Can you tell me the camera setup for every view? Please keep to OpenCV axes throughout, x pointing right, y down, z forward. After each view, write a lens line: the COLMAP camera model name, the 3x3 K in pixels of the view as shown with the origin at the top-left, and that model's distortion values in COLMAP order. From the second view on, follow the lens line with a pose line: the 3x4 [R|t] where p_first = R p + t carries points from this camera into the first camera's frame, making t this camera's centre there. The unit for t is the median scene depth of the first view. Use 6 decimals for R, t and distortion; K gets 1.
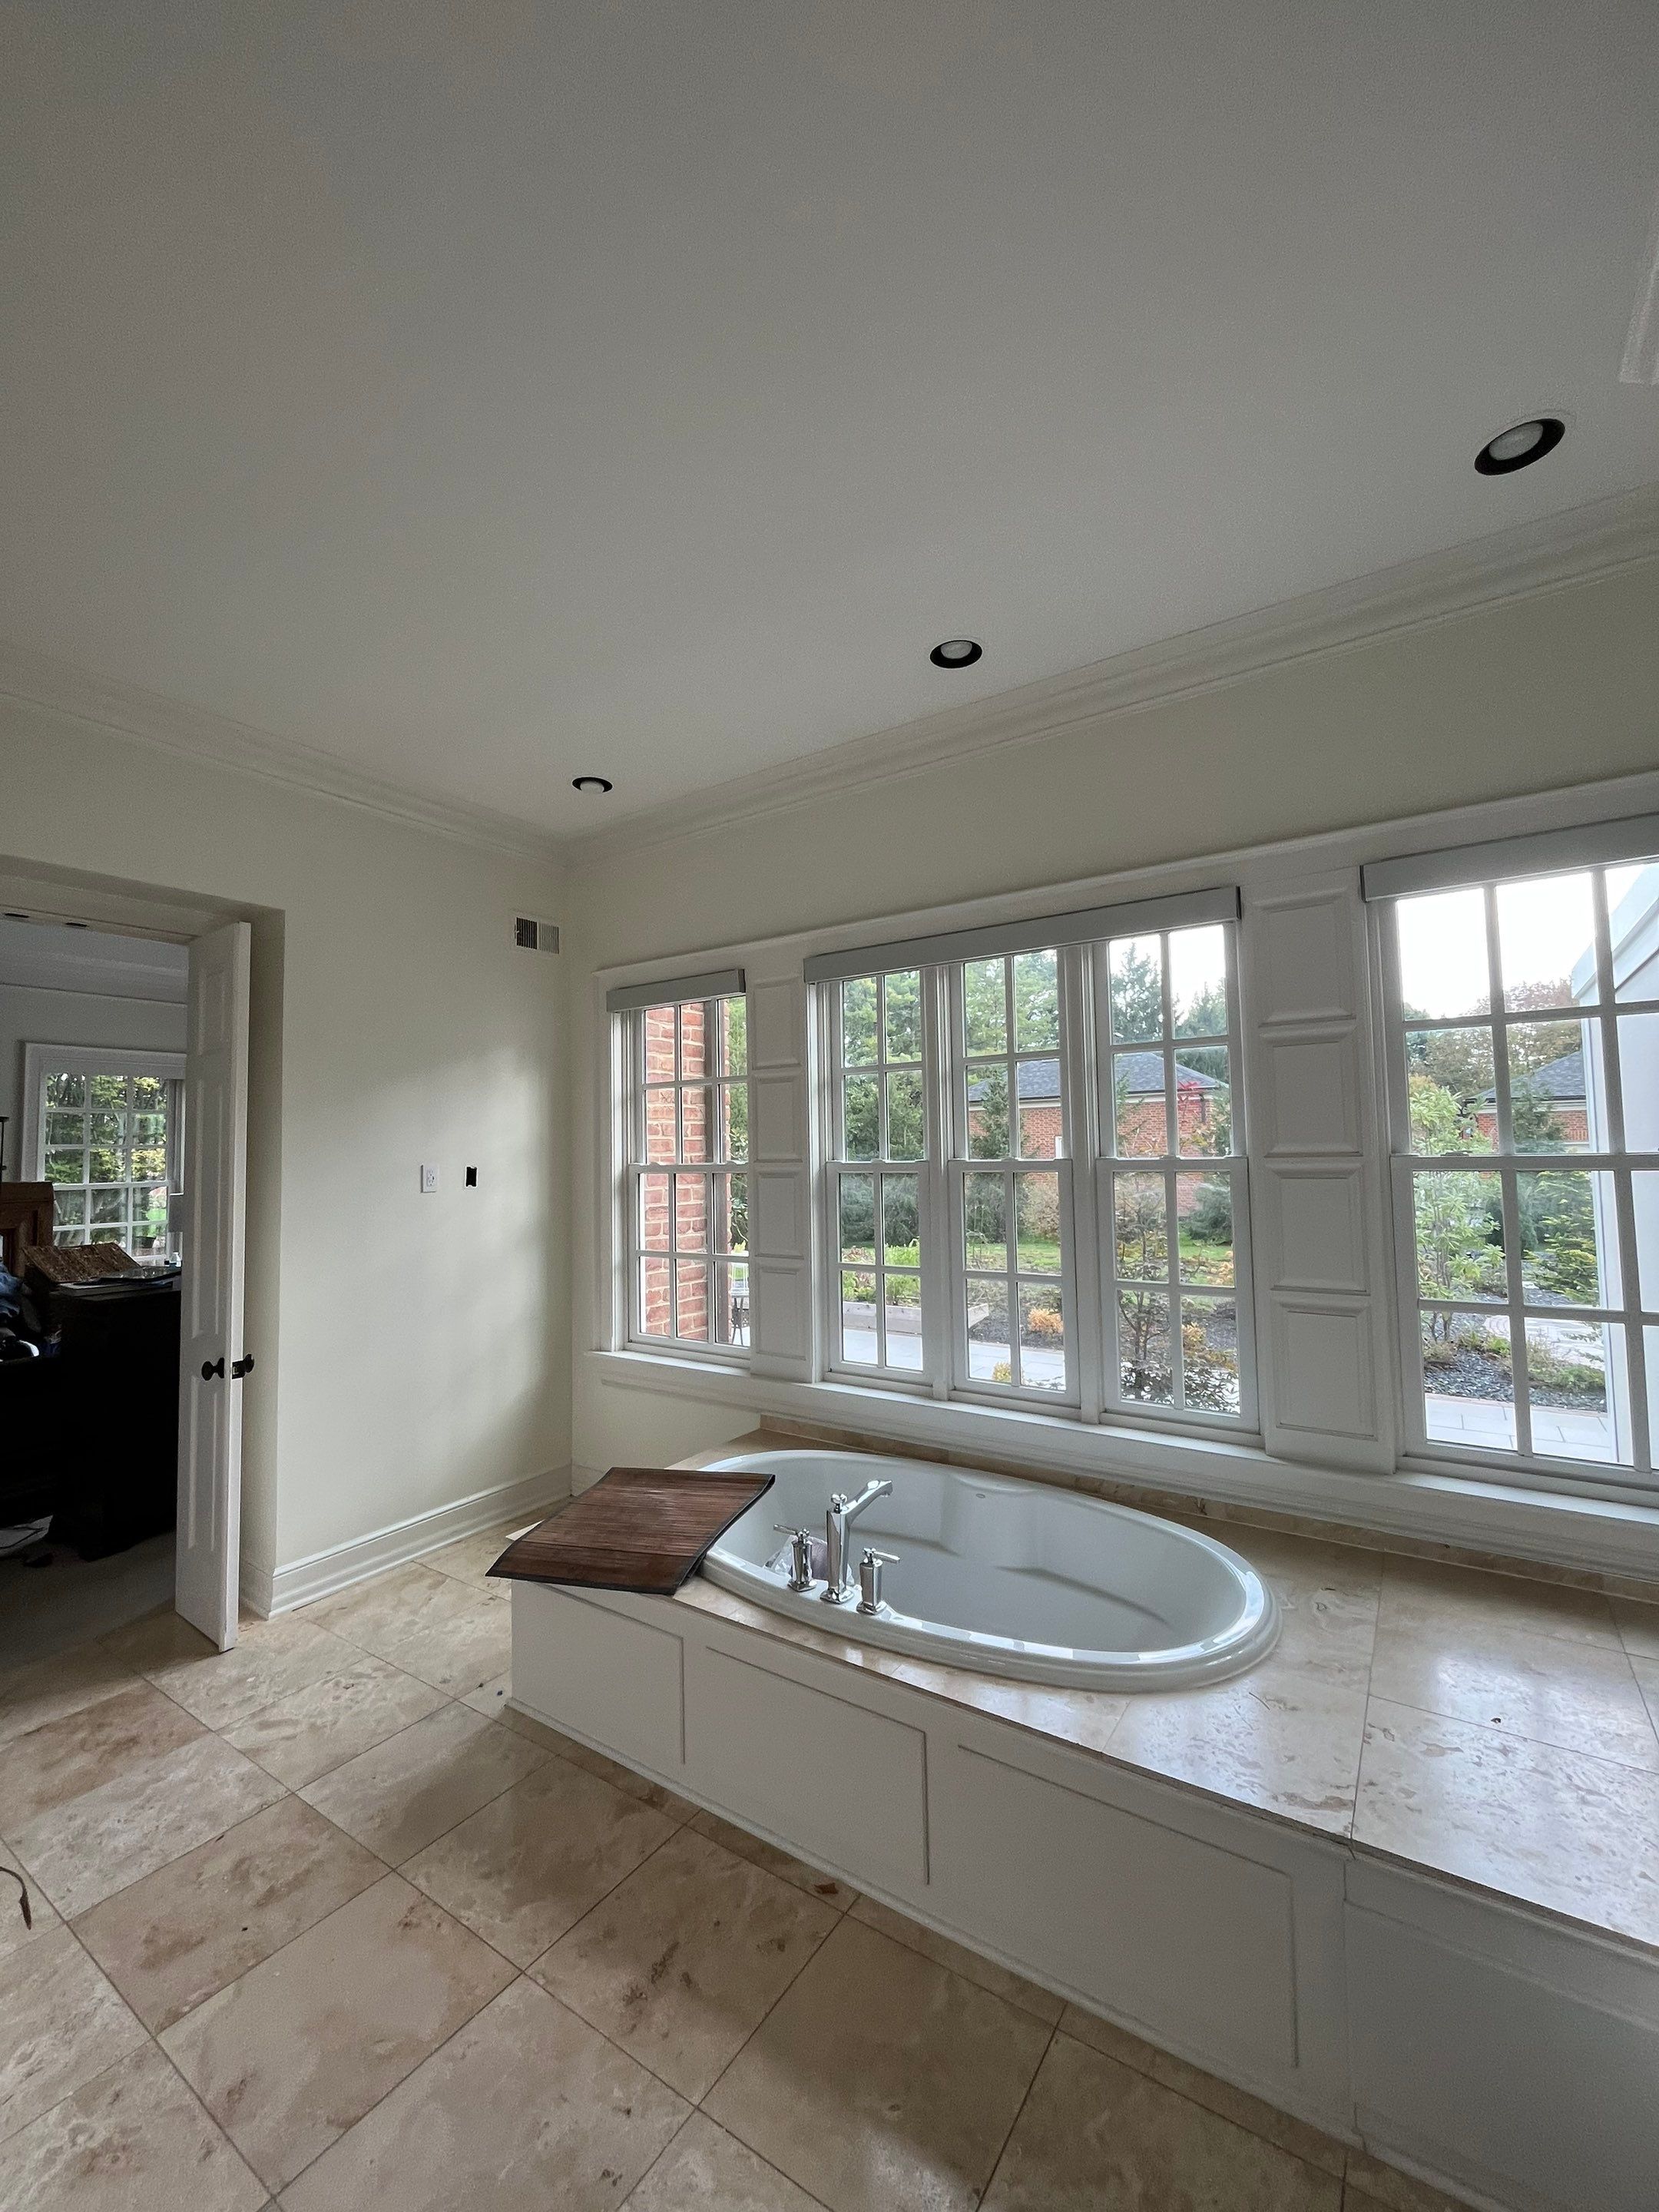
lens RADIAL K [[893.7, 0, 829.5], [0, 893.7, 1106.0], [0, 0, 1]] dist [0.001240, 0.000453]
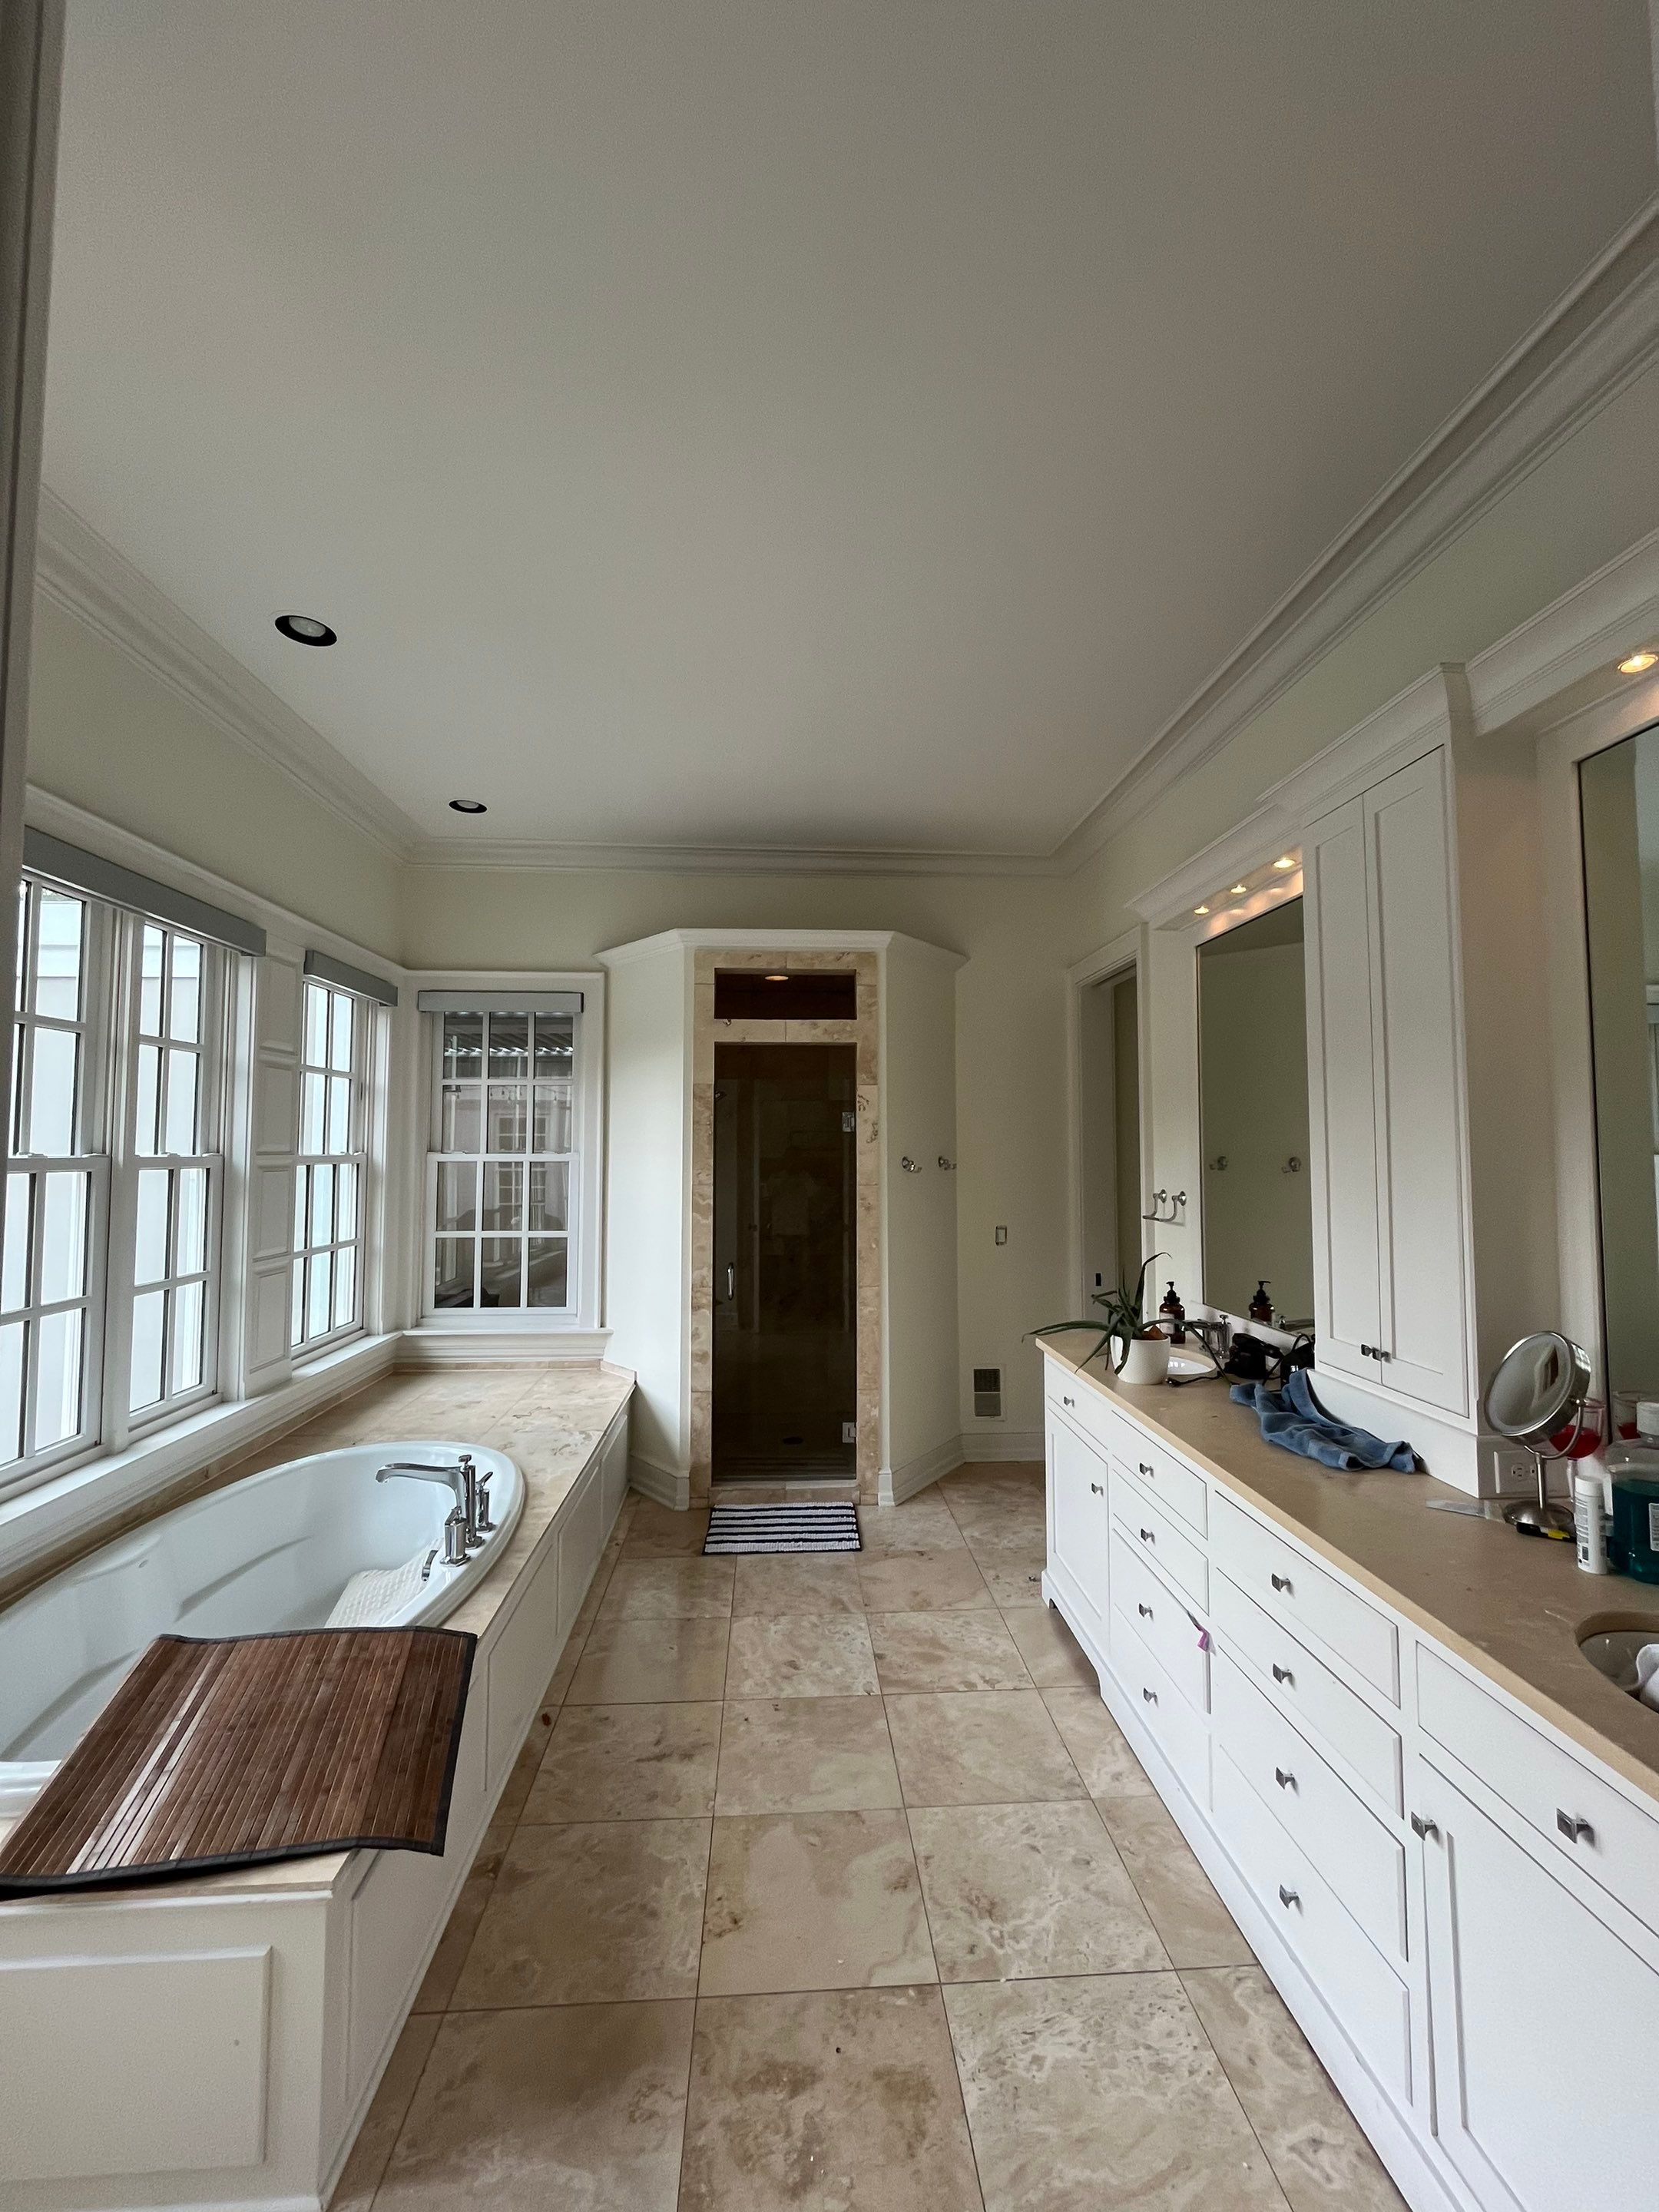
lens RADIAL K [[893.7, 0, 829.5], [0, 893.7, 1106.0], [0, 0, 1]] dist [0.001240, 0.000453]
pose [[-0.608378, 0.058612, 0.791480, -1.451293], [-0.030577, 0.994798, -0.097171, 0.130962], [-0.793058, -0.083318, -0.603421, 1.689933]]
